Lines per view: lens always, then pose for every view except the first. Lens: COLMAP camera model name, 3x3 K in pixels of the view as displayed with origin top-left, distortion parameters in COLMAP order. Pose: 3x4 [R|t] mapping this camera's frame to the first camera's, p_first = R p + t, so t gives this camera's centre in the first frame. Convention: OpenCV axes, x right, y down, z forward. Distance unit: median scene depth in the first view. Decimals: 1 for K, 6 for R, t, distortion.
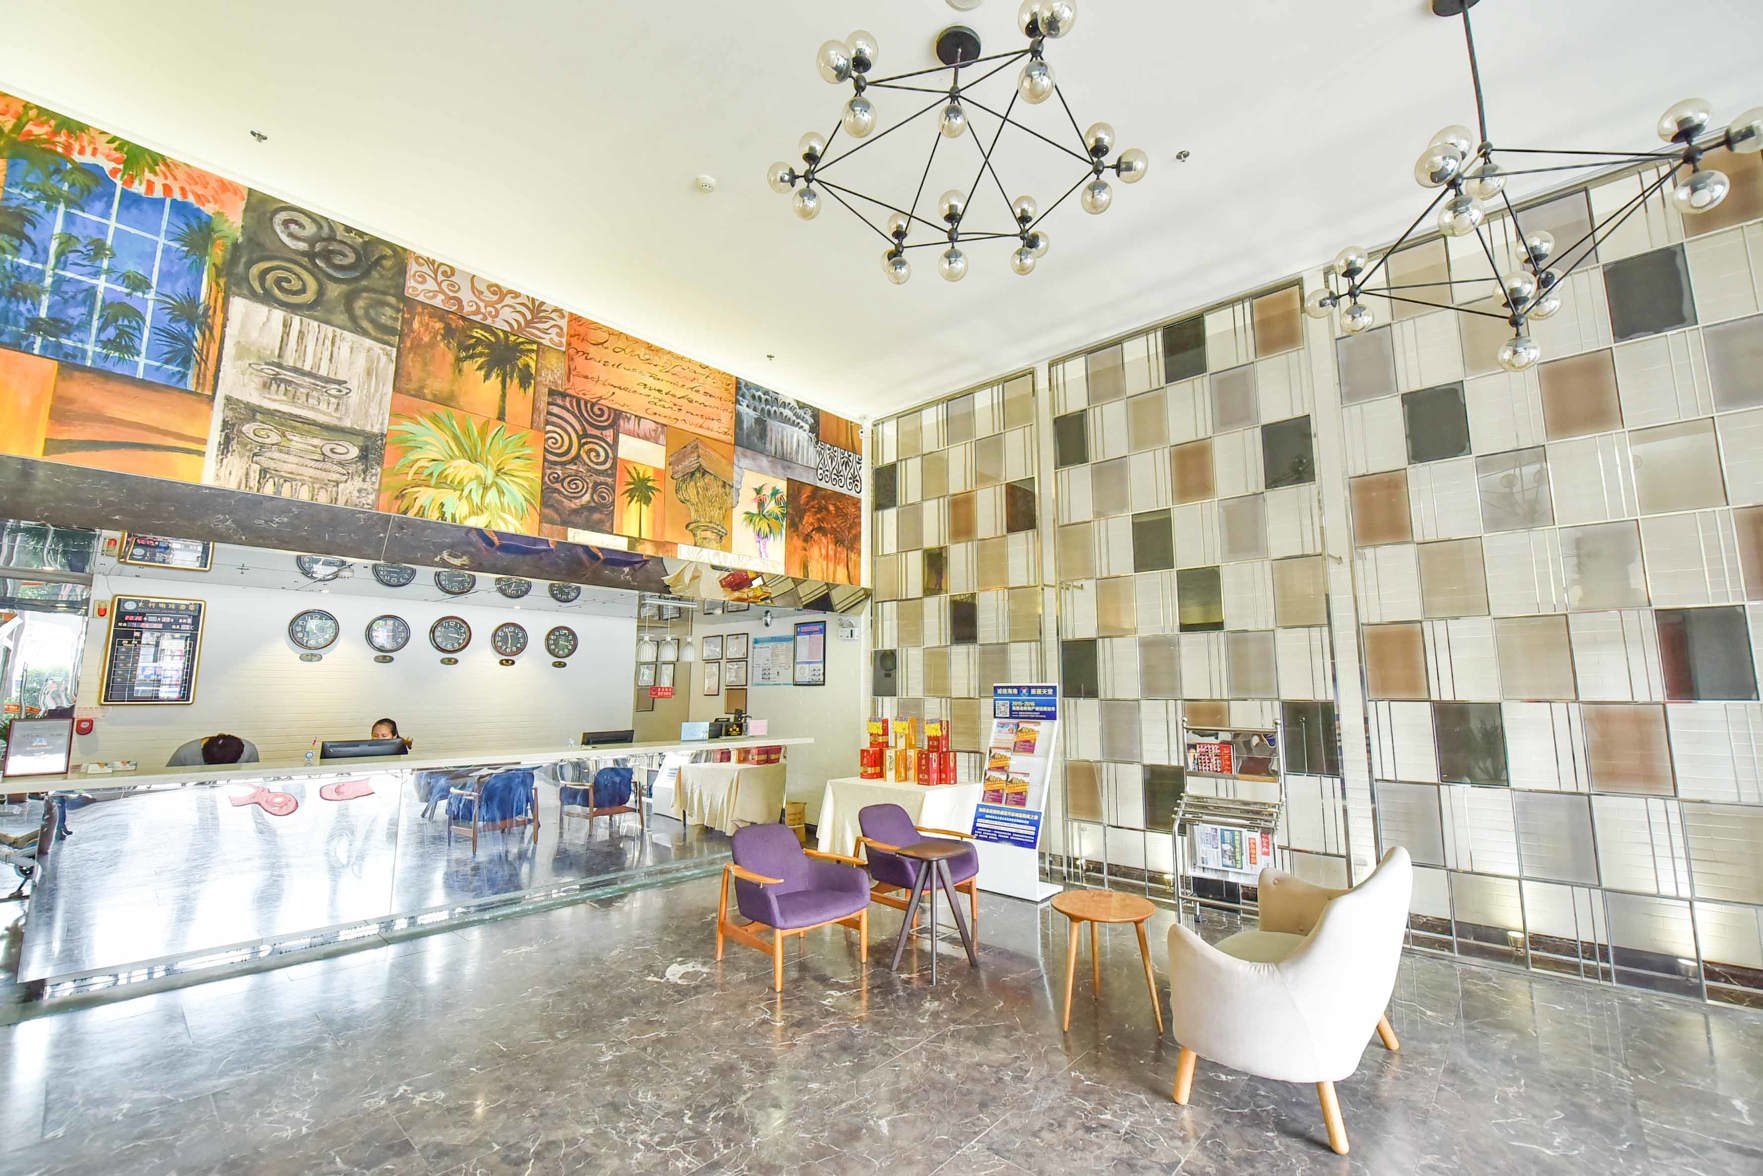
lens RADIAL K [[728.3, 0, 881.5], [0, 728.3, 588.0], [0, 0, 1]] dist [-0.002249, -0.000177]
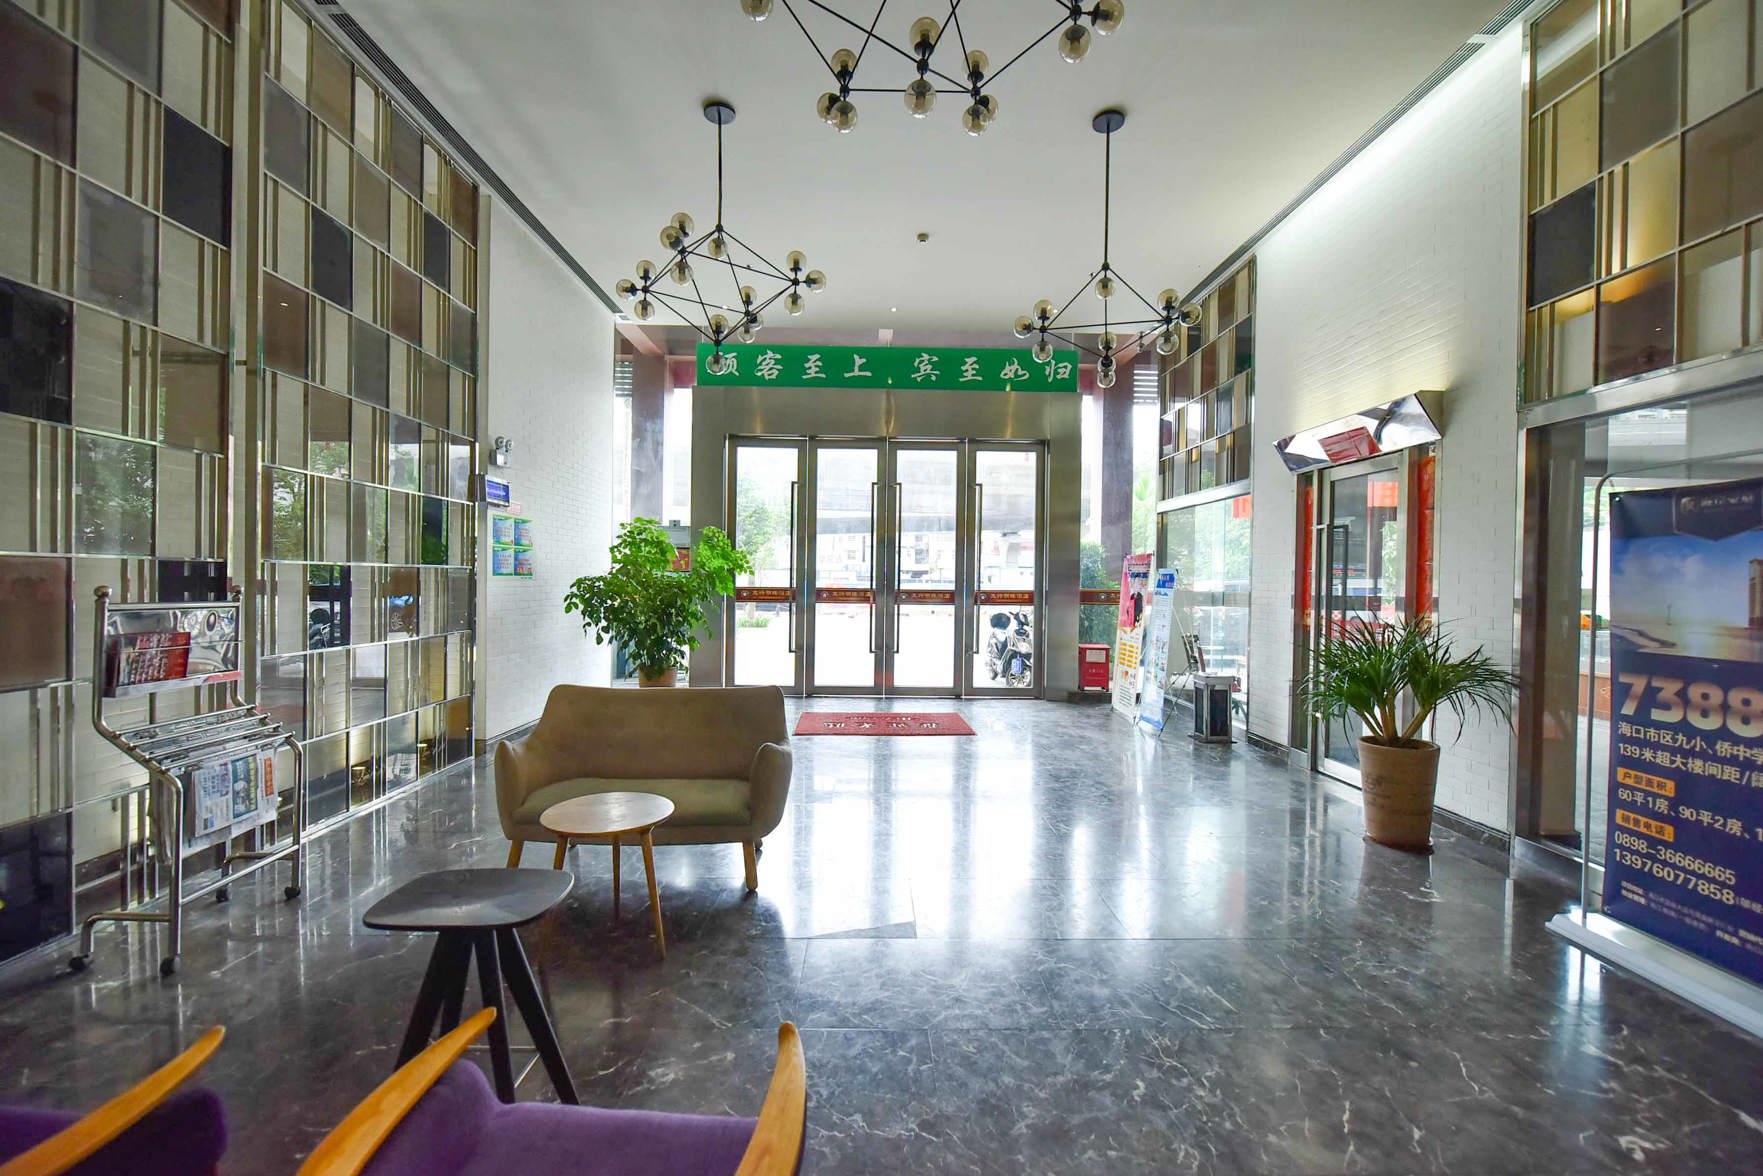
lens RADIAL K [[722.7, 0, 881.5], [0, 722.7, 588.0], [0, 0, 1]] dist [-0.006054, -0.000174]
pose [[-0.691530, -0.016841, 0.722152, -0.288497], [-0.113981, 0.989748, -0.086067, 0.138987], [-0.713299, -0.141829, -0.686360, 0.836355]]
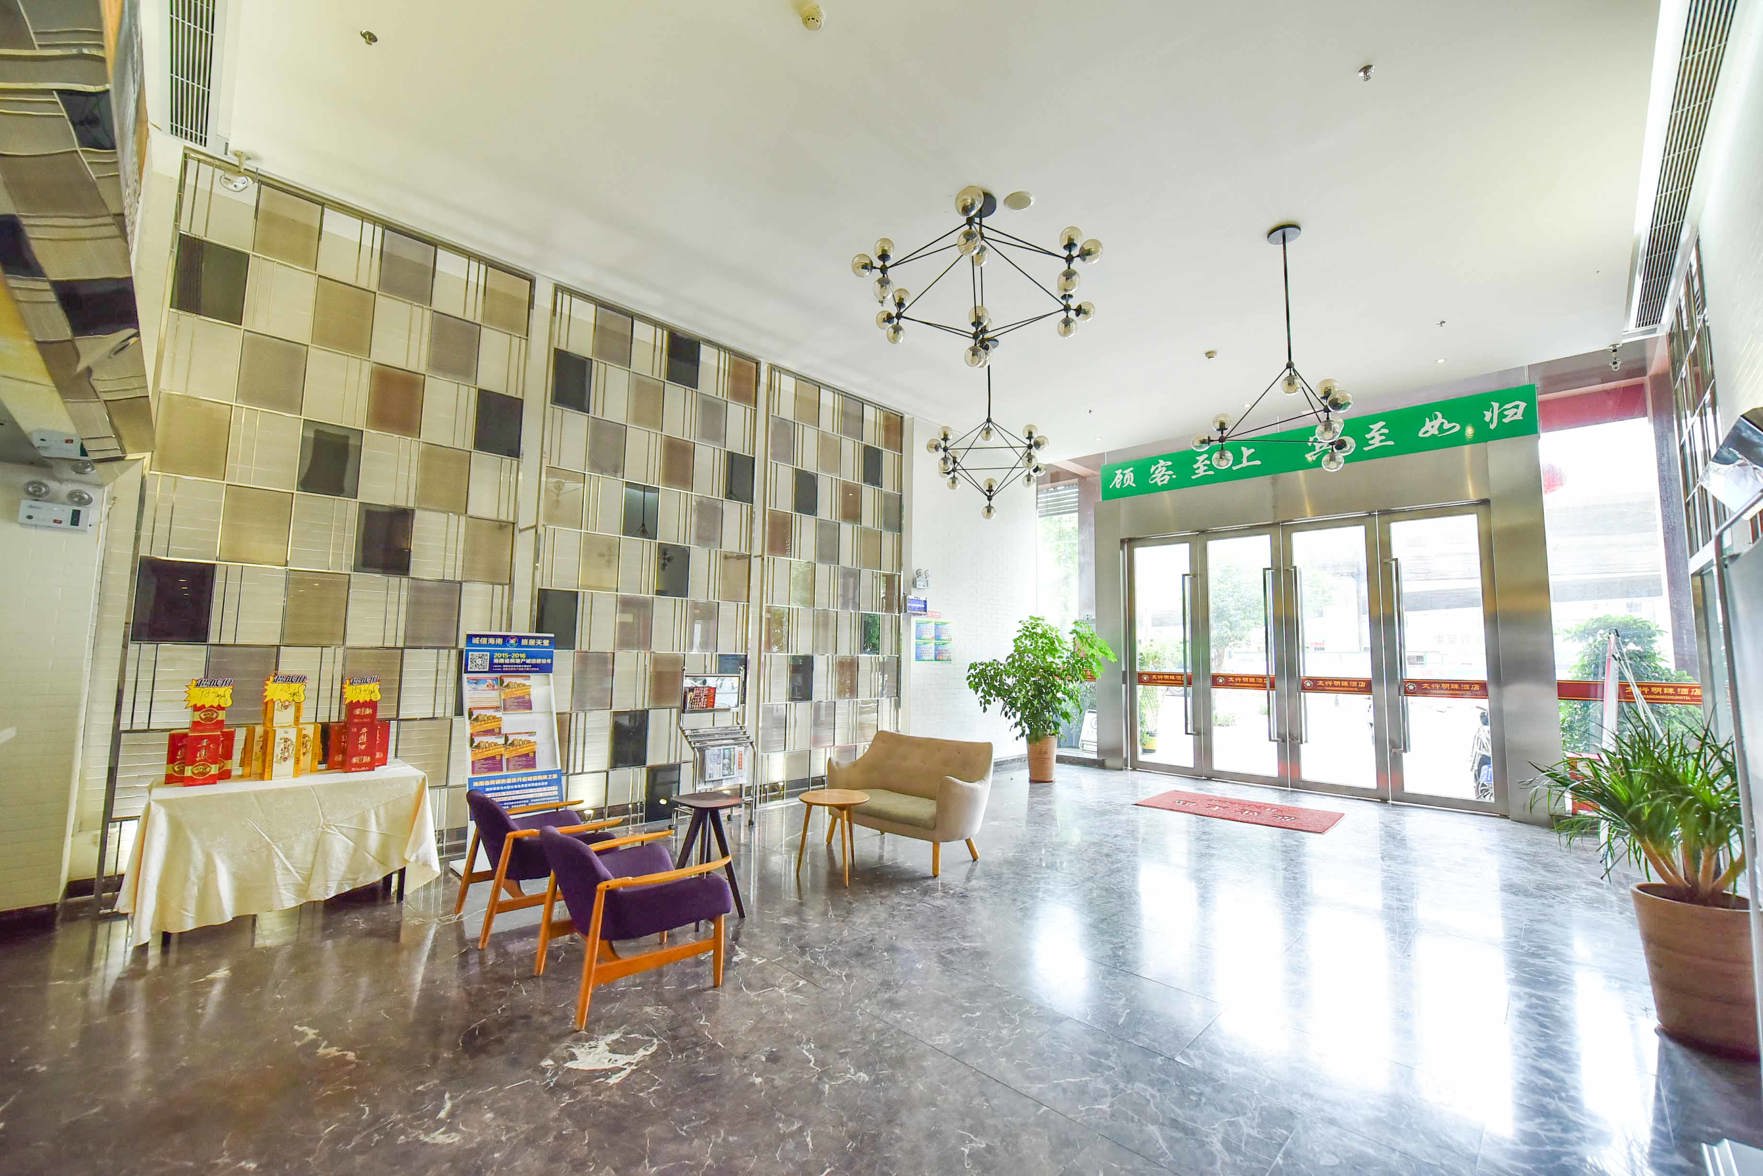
lens RADIAL K [[705.3, 0, 881.5], [0, 705.3, 588.0], [0, 0, 1]] dist [-0.003703, -0.000951]
pose [[0.033460, 0.097175, 0.994705, -0.668881], [-0.154927, 0.983736, -0.090892, 0.090909], [-0.987359, -0.151066, 0.047971, 0.556249]]
